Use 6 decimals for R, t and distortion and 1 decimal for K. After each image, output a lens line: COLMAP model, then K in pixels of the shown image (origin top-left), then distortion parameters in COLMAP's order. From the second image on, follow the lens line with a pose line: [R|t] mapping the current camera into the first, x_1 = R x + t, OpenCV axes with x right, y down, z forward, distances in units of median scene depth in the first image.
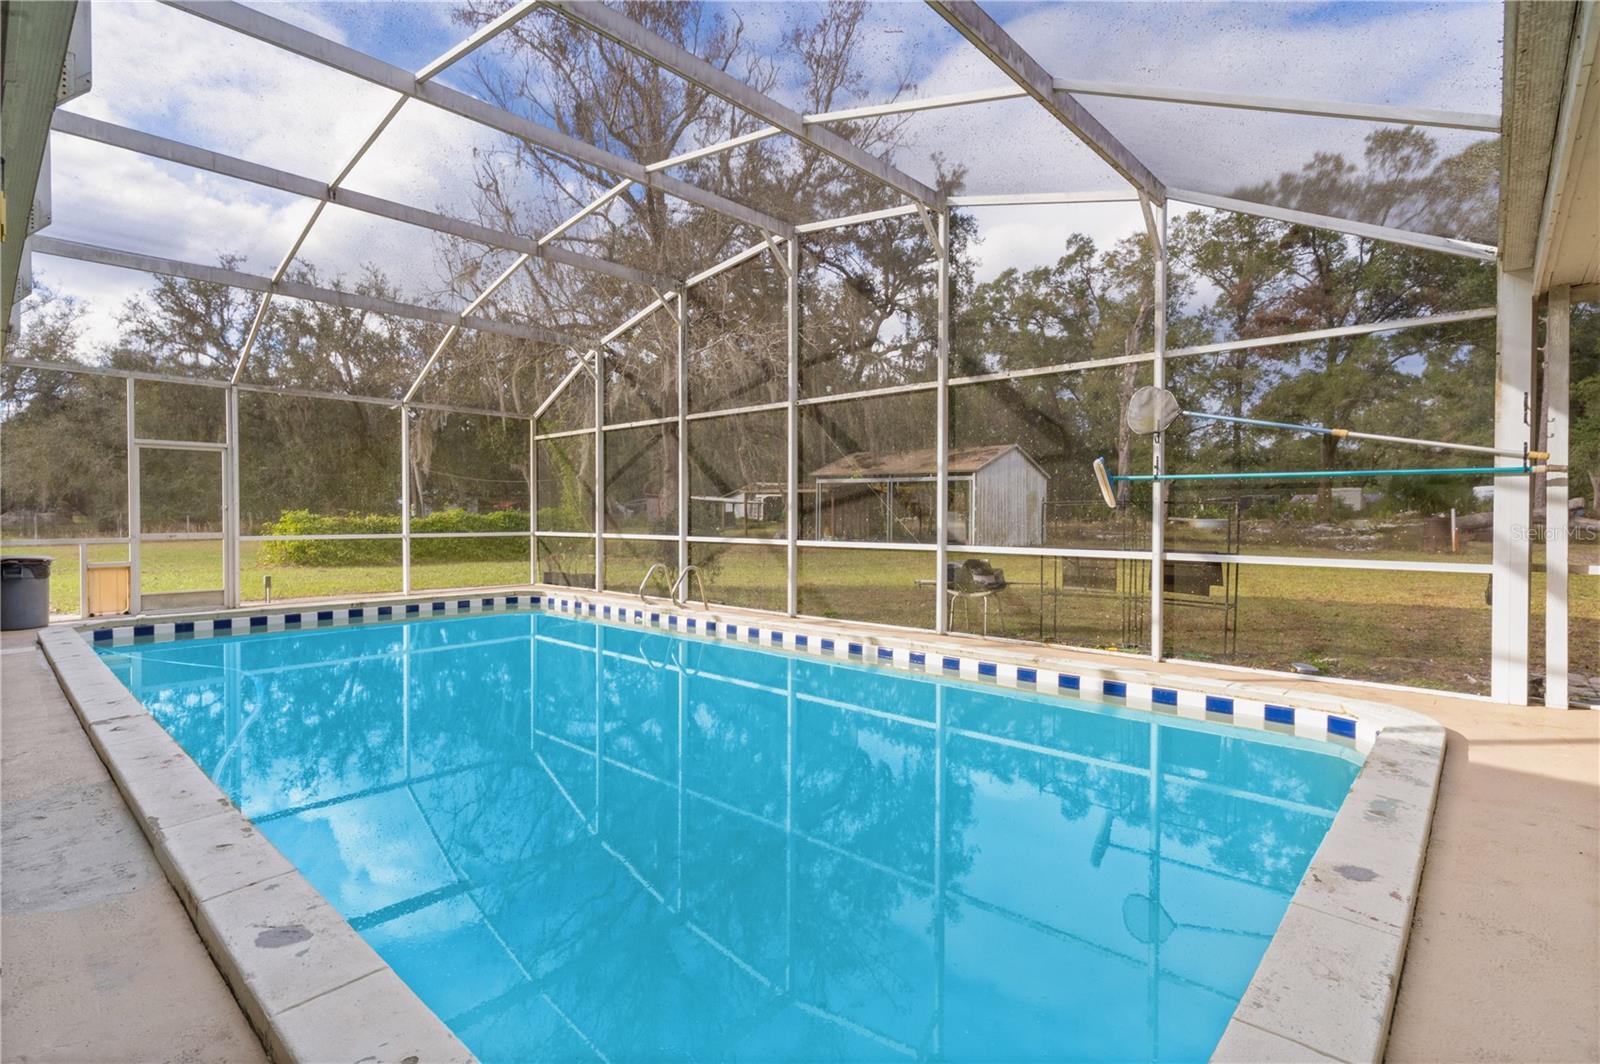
lens RADIAL K [[773.5, 0, 787.5], [0, 773.5, 521.4], [0, 0, 1]] dist [0.005488, 0.000389]
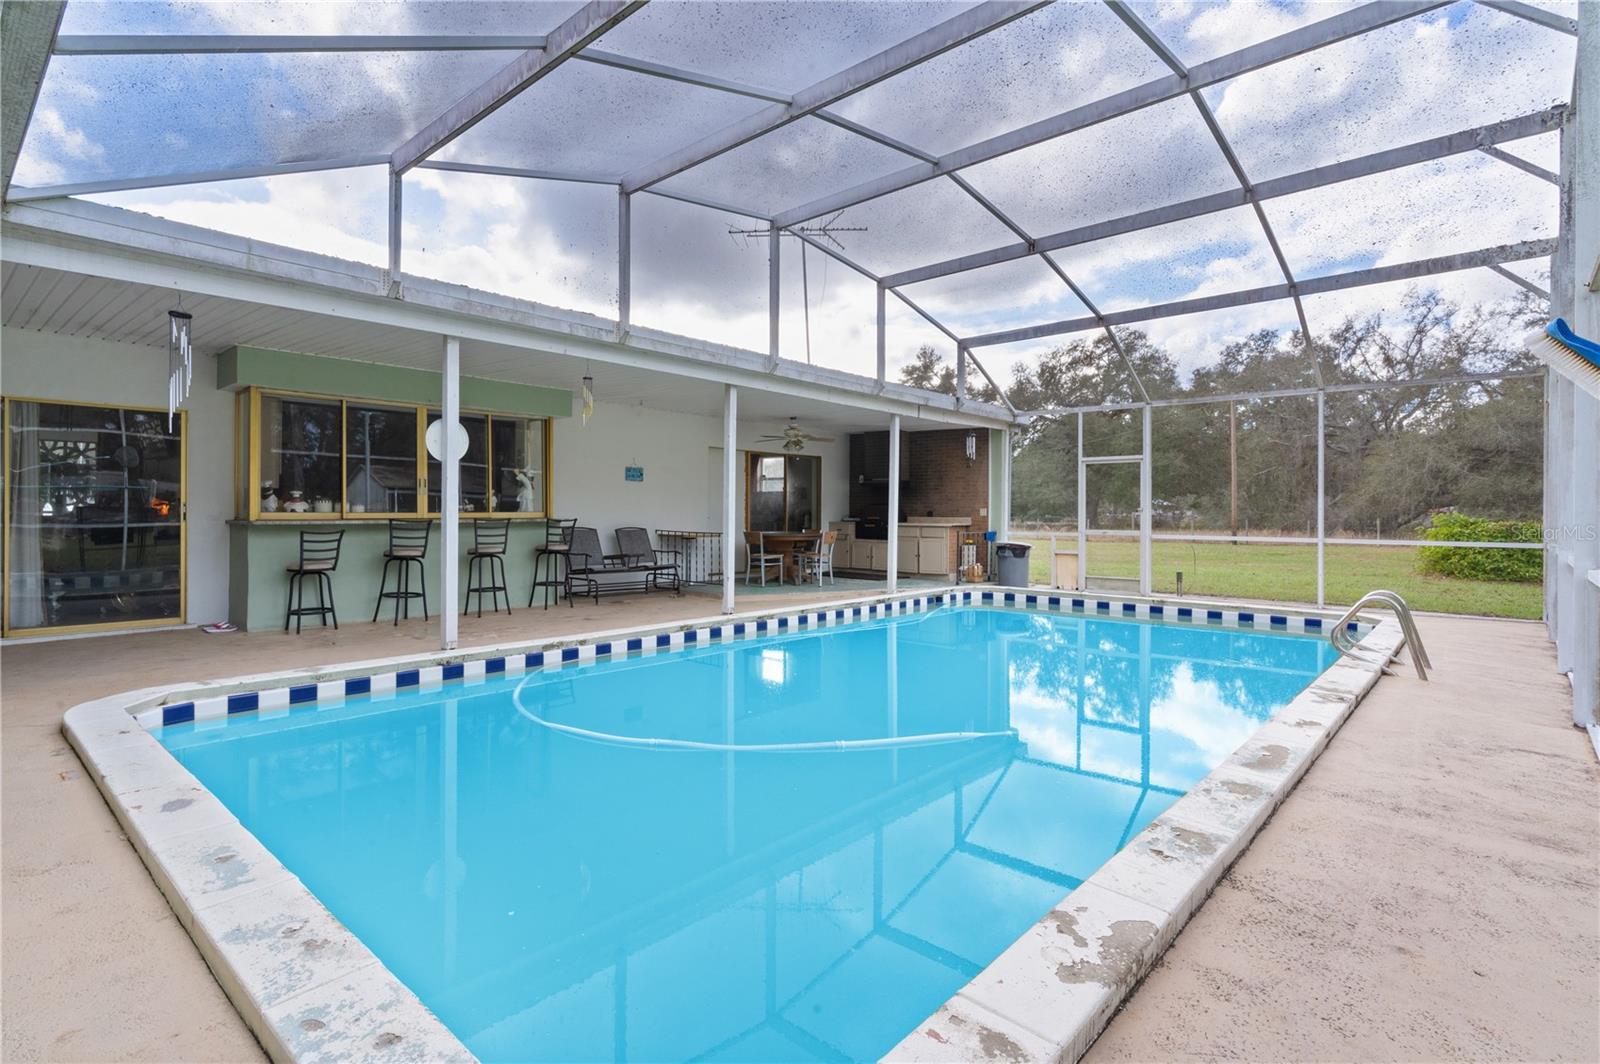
lens RADIAL K [[773.5, 0, 786.3], [0, 773.5, 525.4], [0, 0, 1]] dist [0.005488, 0.000389]
pose [[0.005963, 0.012003, -0.999910, 1.167254], [-0.011576, 0.999862, 0.011934, -0.007551], [0.999915, 0.011504, 0.006101, 1.162202]]
